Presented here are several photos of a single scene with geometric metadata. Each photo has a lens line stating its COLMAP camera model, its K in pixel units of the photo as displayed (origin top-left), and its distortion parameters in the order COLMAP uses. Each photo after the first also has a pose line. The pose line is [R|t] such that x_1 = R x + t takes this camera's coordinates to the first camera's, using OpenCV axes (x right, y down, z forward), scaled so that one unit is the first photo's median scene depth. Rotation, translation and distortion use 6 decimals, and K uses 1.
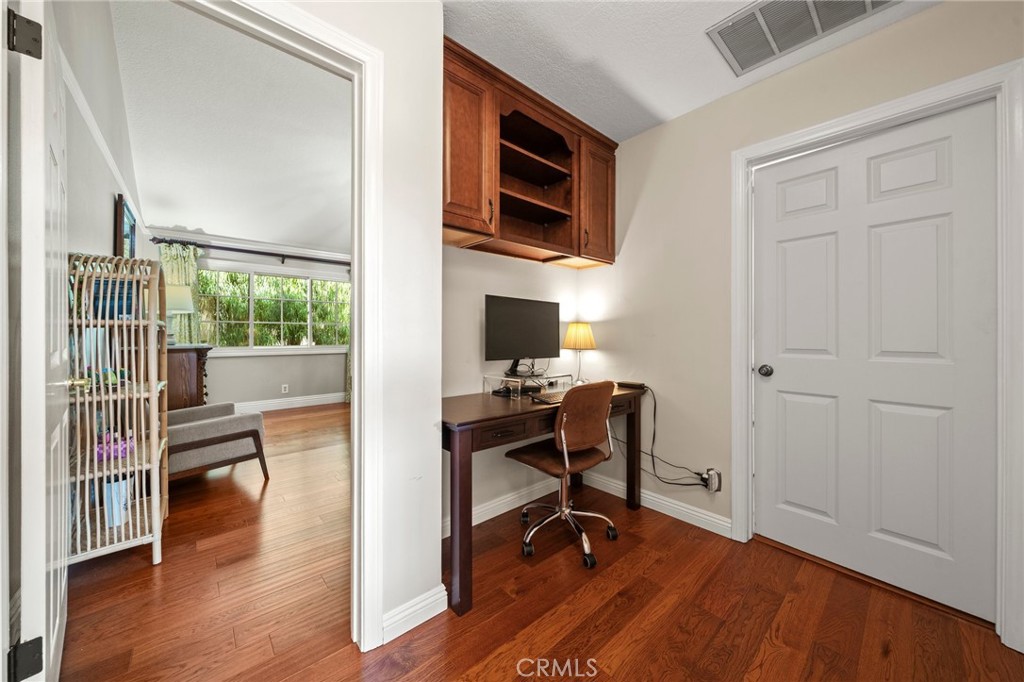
lens RADIAL K [[364.9, 0, 511.1], [0, 364.9, 336.0], [0, 0, 1]] dist [-0.000319, -0.000059]
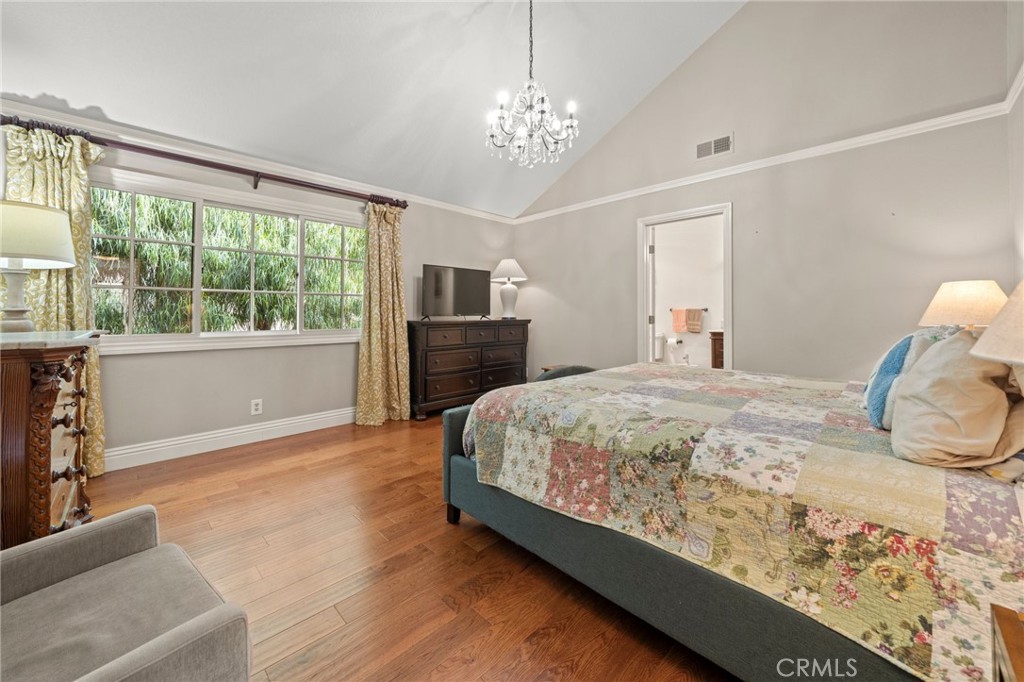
lens RADIAL K [[394.9, 0, 510.7], [0, 394.9, 309.3], [0, 0, 1]] dist [0.000744, 0.000339]
pose [[0.998194, -0.002245, 0.060032, -0.272368], [0.003403, 0.999810, -0.019183, 0.005017], [-0.059978, 0.019353, 0.998012, 0.372339]]
